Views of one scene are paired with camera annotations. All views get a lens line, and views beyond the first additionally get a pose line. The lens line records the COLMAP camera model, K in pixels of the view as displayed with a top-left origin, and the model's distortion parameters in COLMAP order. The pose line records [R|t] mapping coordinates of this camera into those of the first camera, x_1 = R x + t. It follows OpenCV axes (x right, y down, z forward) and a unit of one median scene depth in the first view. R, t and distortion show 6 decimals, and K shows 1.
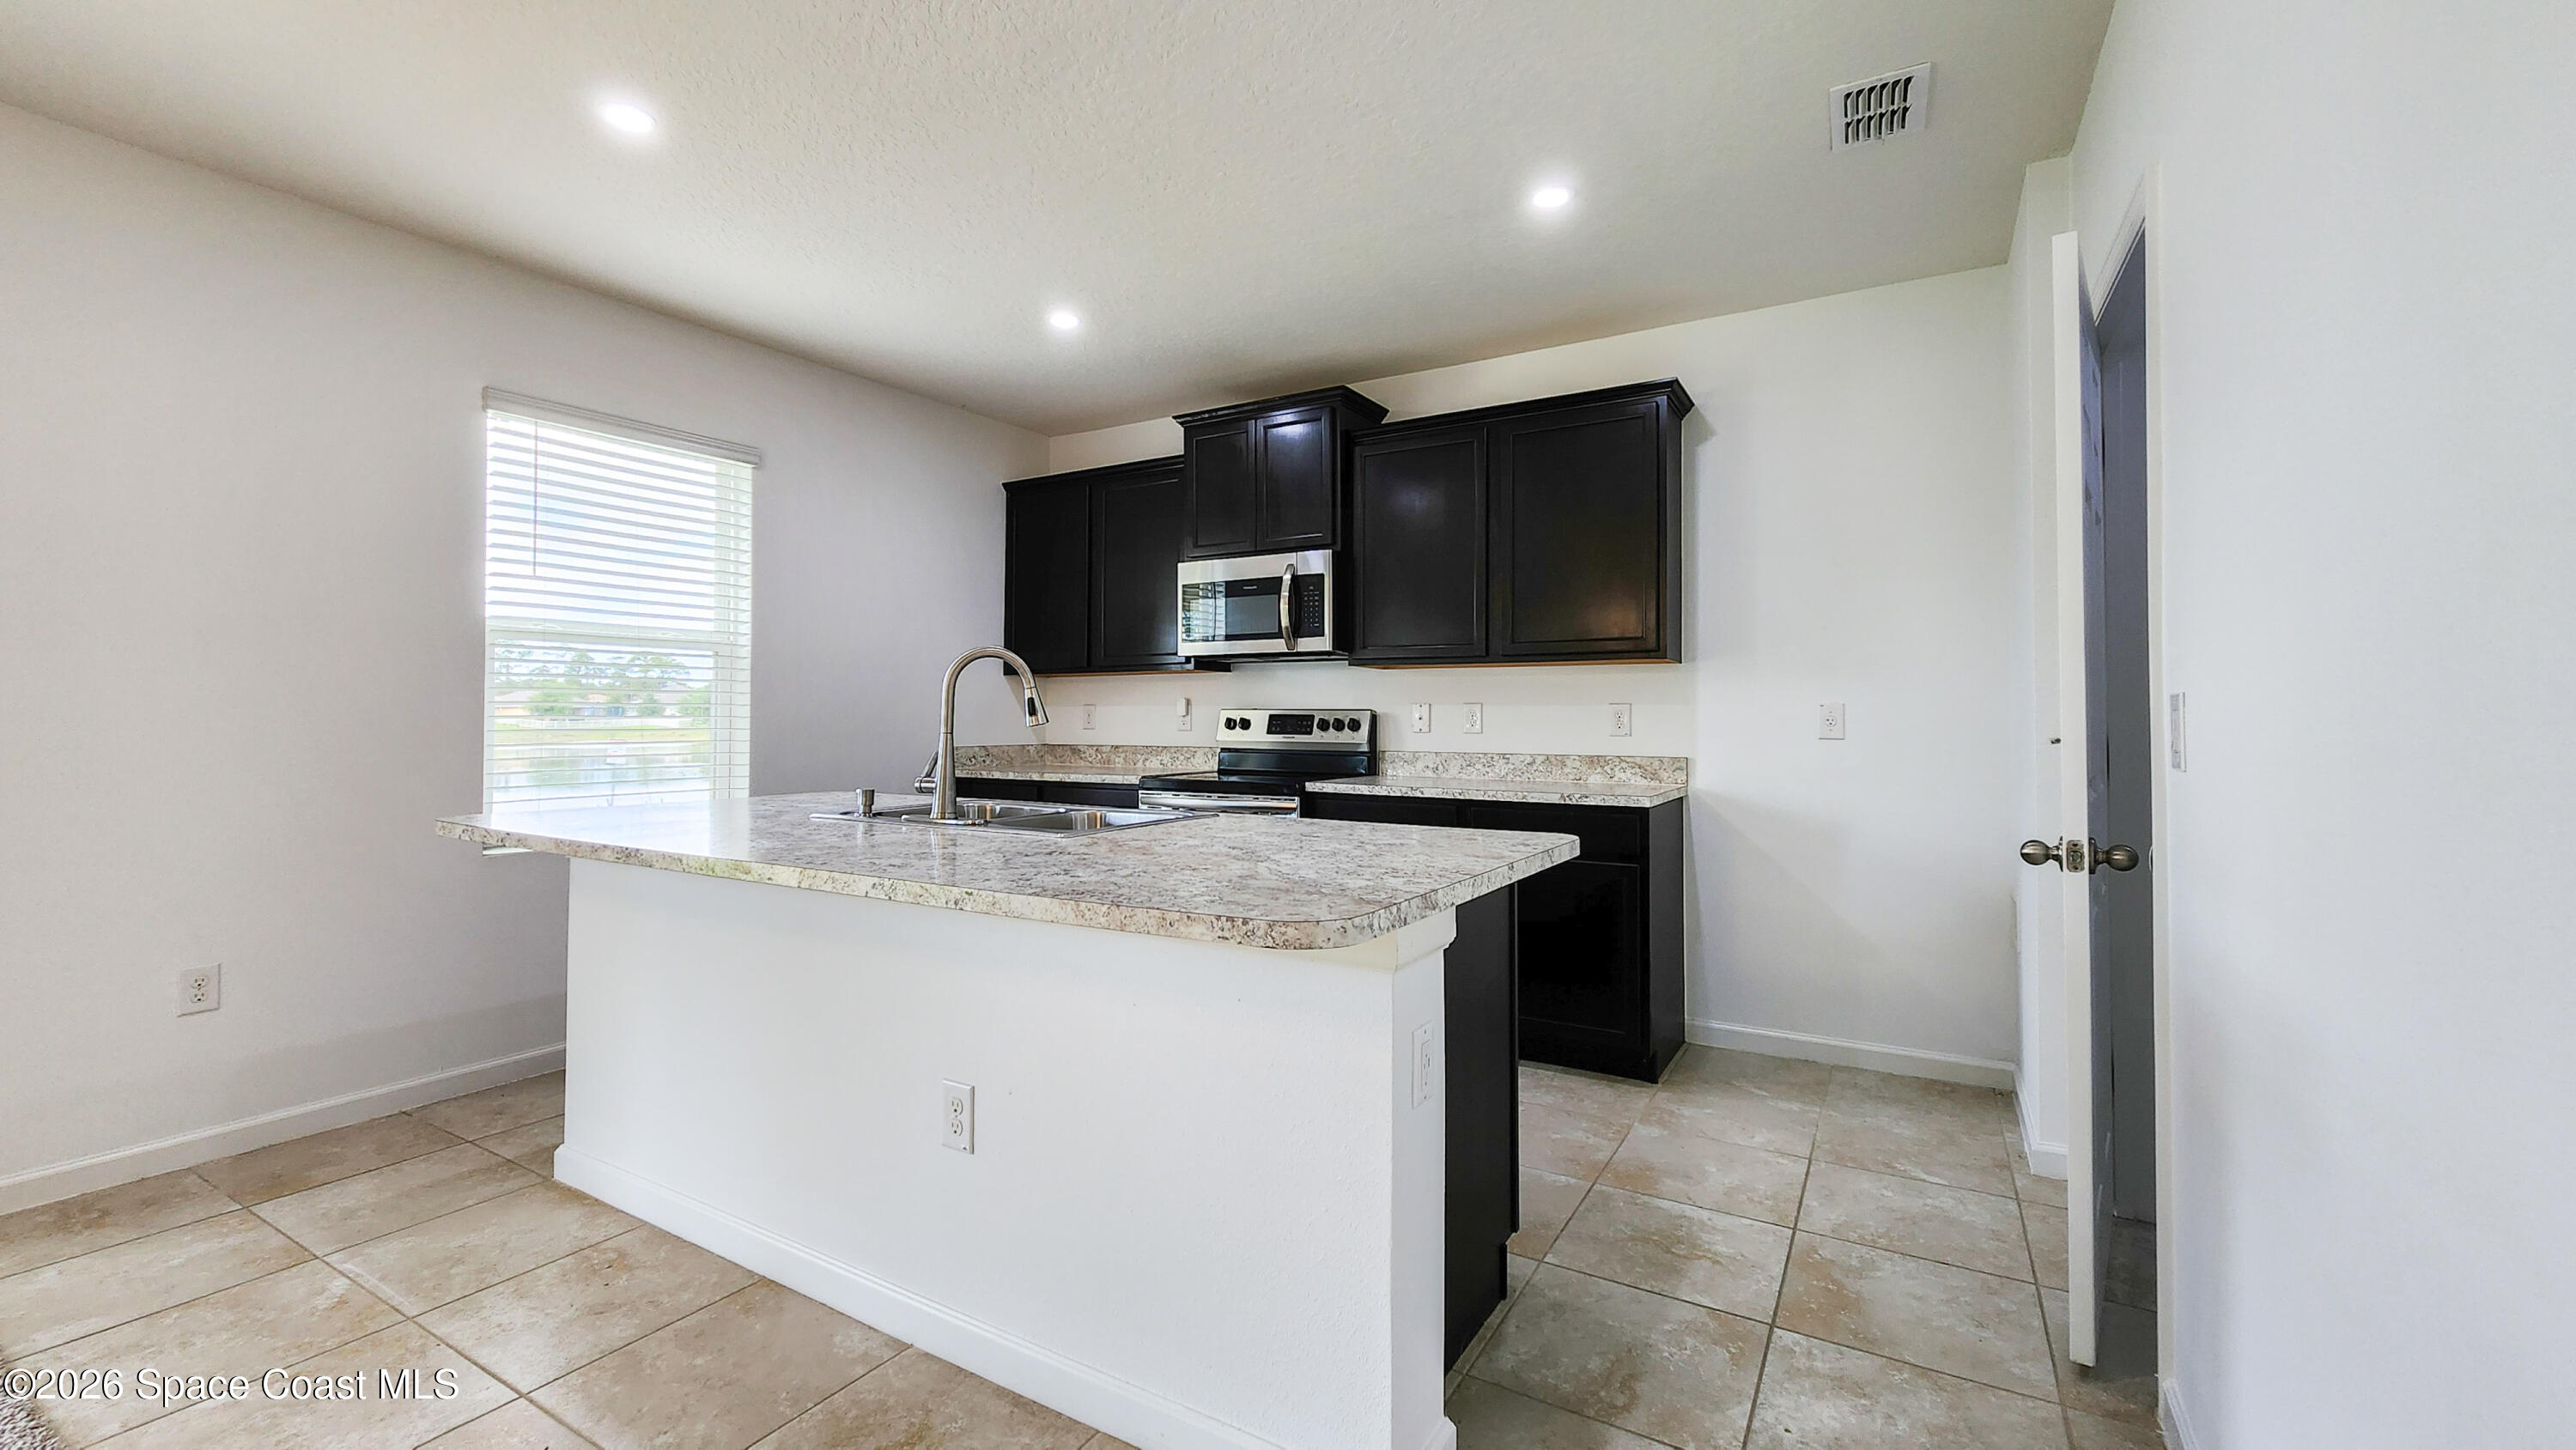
lens RADIAL K [[1046.5, 0, 1268.3], [0, 1046.5, 706.6], [0, 0, 1]] dist [-0.000329, 0.000040]
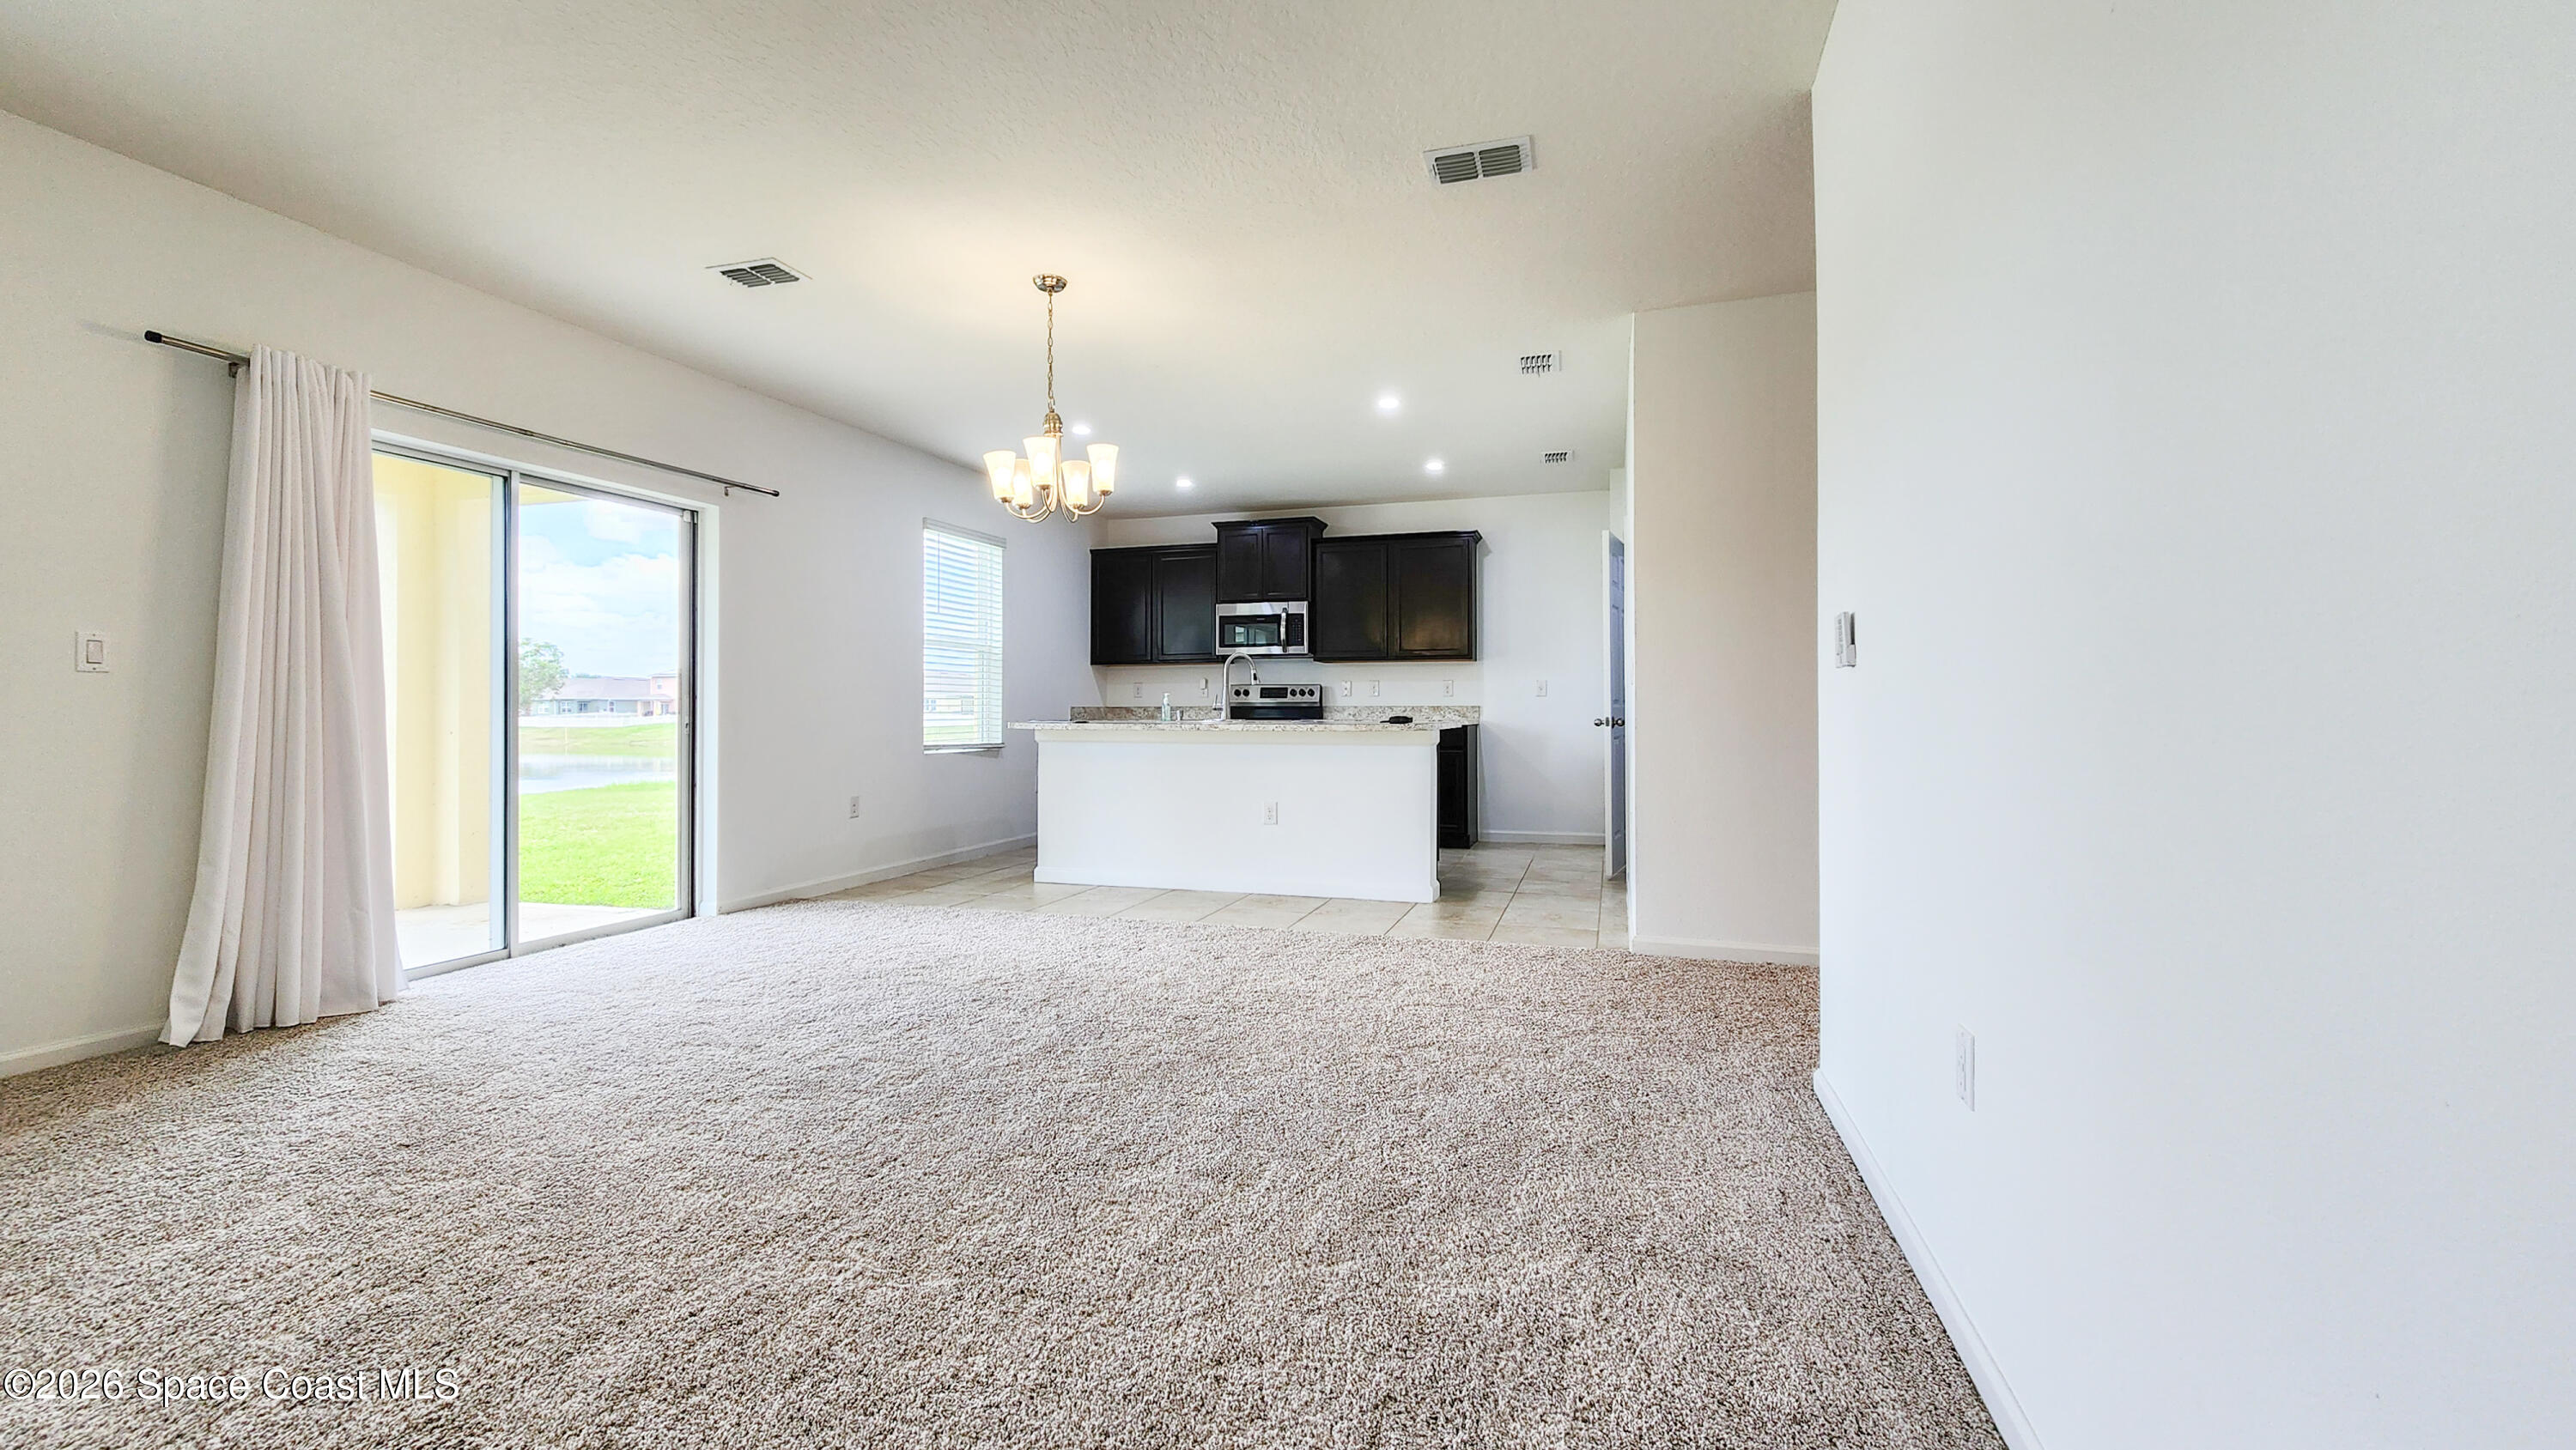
lens RADIAL K [[1005.0, 0, 1291.7], [0, 1005.0, 711.3], [0, 0, 1]] dist [-0.000080, -0.000047]
pose [[0.970033, -0.004772, 0.242927, -0.418297], [0.001363, 0.999898, 0.014200, 0.027757], [-0.242970, -0.013444, 0.969941, -0.796988]]
